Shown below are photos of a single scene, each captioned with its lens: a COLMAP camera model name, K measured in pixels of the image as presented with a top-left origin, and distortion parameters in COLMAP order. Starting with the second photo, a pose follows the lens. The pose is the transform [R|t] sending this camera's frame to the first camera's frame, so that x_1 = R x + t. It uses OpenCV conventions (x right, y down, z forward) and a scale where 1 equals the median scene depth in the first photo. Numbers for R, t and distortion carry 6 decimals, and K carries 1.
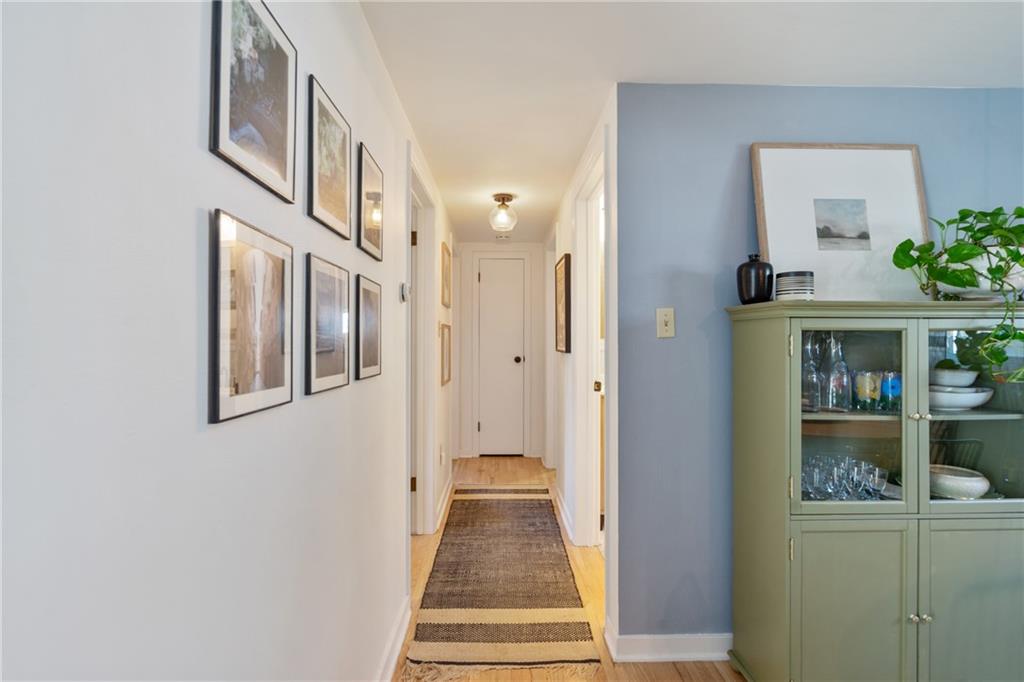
lens RADIAL K [[479.4, 0, 522.3], [0, 479.4, 337.3], [0, 0, 1]] dist [-0.008245, 0.003424]
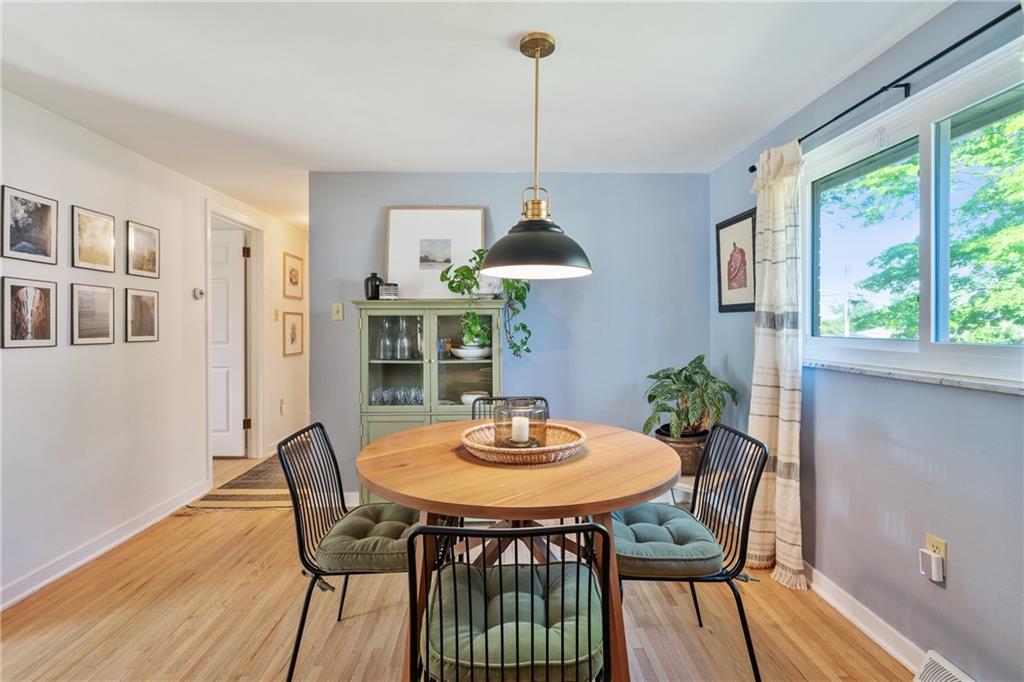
lens RADIAL K [[479.4, 0, 505.7], [0, 479.4, 328.4], [0, 0, 1]] dist [-0.008245, 0.003424]
pose [[0.999964, -0.003697, -0.007631, 1.044727], [0.003774, 0.999942, 0.010074, 0.015602], [0.007593, -0.010103, 0.999920, -0.810120]]
